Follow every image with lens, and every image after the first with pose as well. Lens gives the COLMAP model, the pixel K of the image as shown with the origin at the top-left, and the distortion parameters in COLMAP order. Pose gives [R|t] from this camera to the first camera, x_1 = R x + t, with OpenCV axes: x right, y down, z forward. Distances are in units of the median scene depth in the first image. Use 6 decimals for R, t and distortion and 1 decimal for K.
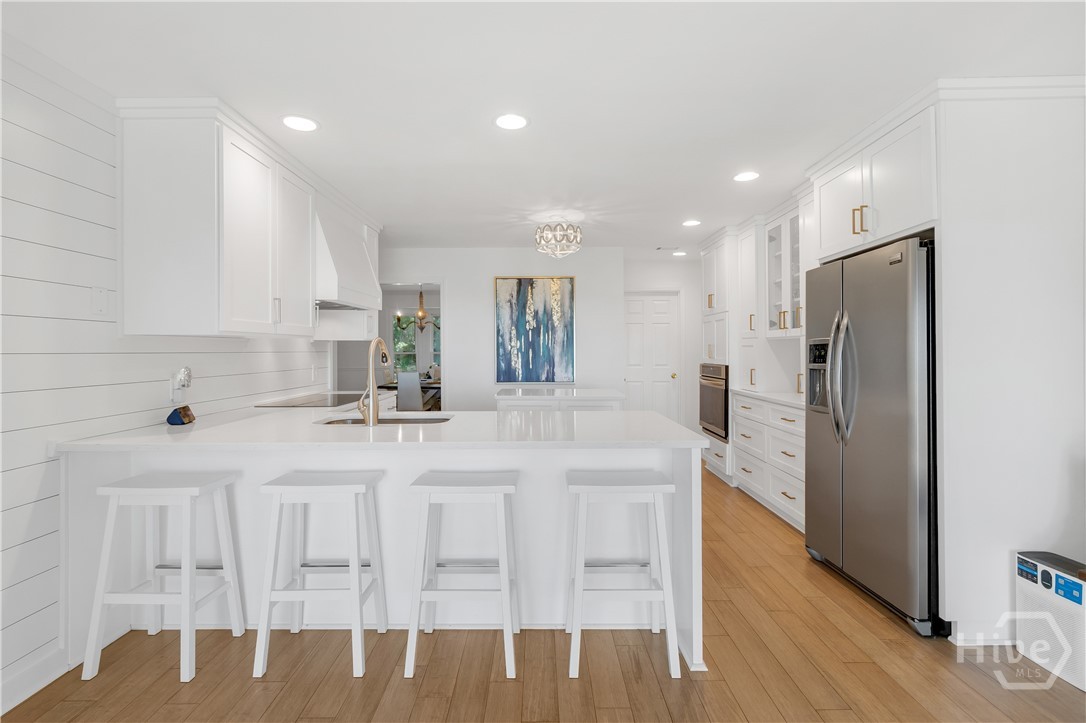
lens RADIAL K [[500.7, 0, 537.7], [0, 500.7, 351.4], [0, 0, 1]] dist [0.003400, -0.000948]
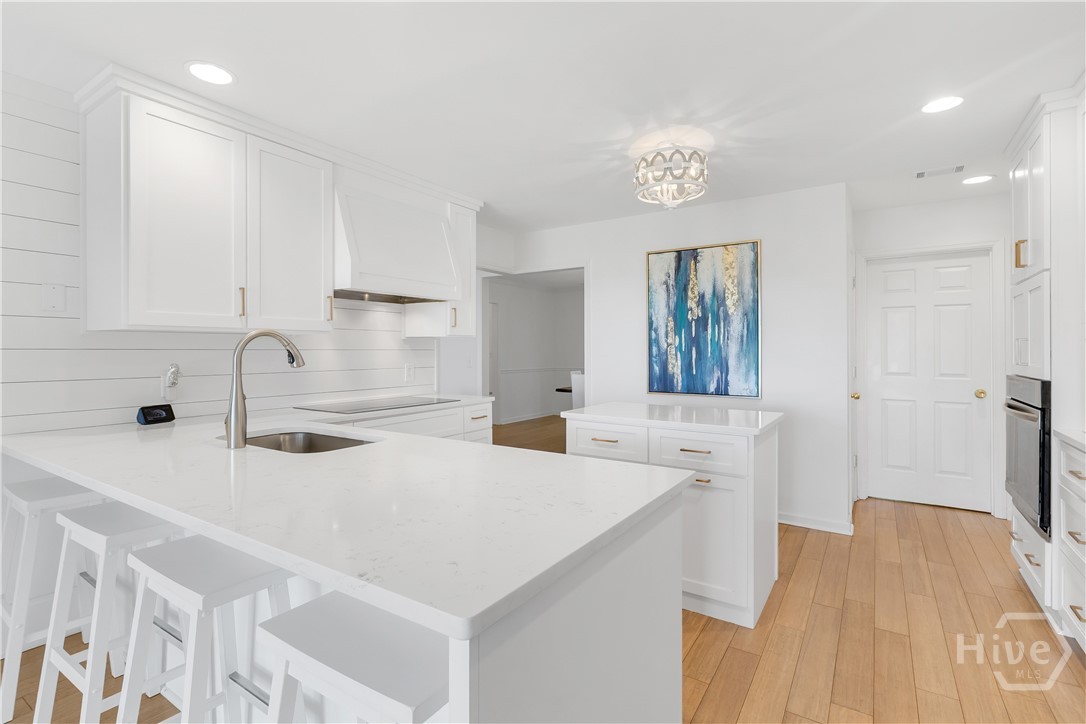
lens RADIAL K [[513.6, 0, 532.1], [0, 513.6, 348.4], [0, 0, 1]] dist [-0.000322, 0.001238]
pose [[0.836889, 0.001409, -0.547371, 0.195406], [-0.004602, 0.999979, -0.004463, 0.001023], [0.547354, 0.006254, 0.836878, 0.258968]]
